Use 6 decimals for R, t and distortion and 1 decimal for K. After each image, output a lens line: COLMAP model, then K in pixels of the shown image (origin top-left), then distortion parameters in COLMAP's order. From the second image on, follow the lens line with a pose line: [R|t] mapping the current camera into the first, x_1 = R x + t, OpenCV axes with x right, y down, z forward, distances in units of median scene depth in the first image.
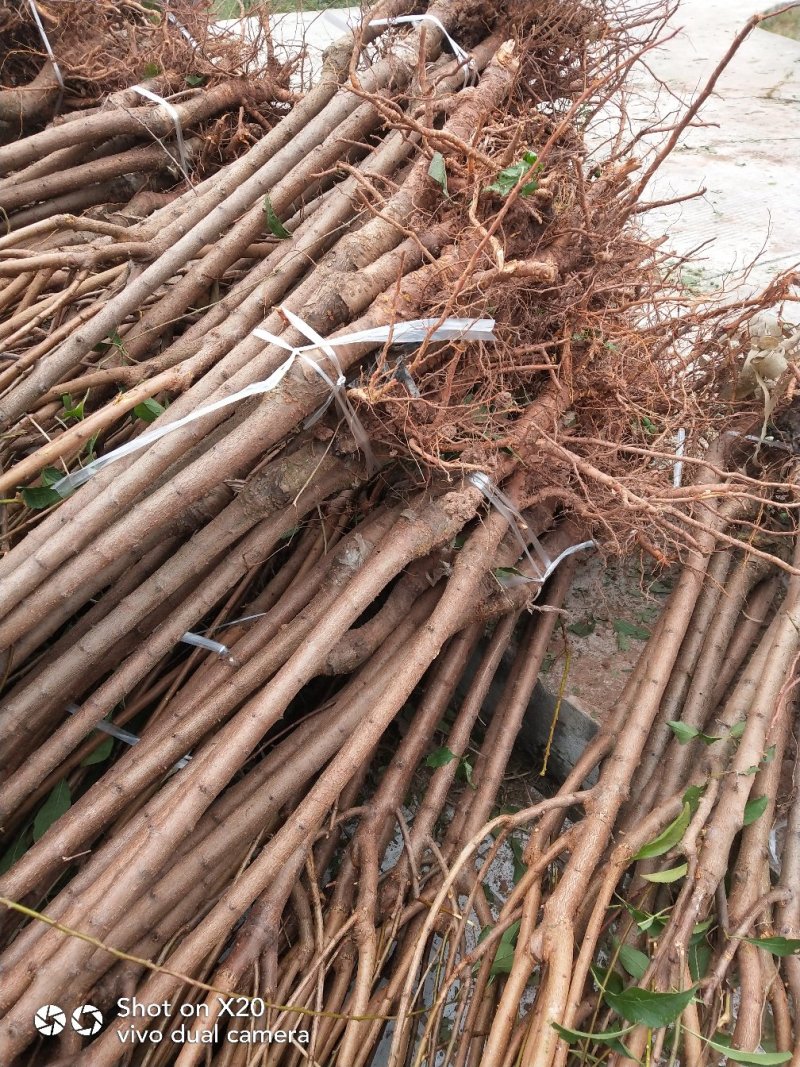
lens RADIAL K [[841.7, 0, 396.0], [0, 841.7, 530.9], [0, 0, 1]] dist [0.006013, 0.028368]
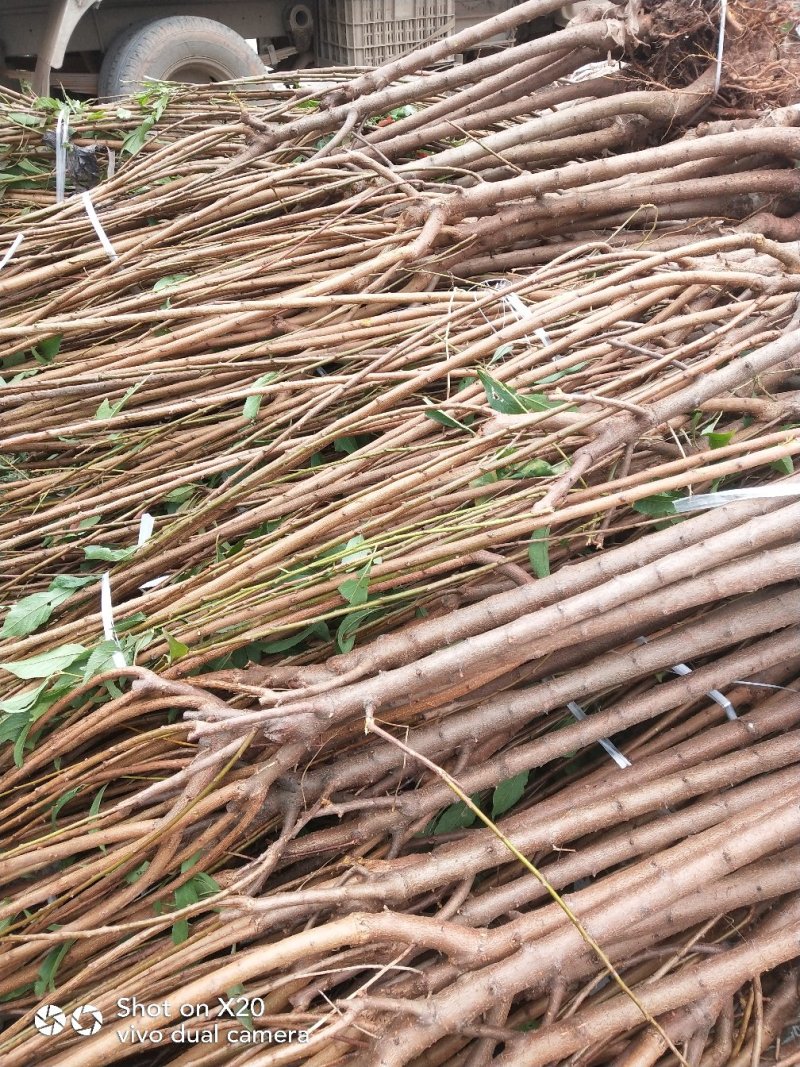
lens RADIAL K [[841.7, 0, 400.6], [0, 841.7, 534.7], [0, 0, 1]] dist [0.006013, 0.028368]
pose [[0.860978, 0.350318, -0.368774, -0.244208], [-0.348770, 0.934337, 0.073302, 0.019925], [0.370238, 0.065506, 0.926624, -0.030112]]
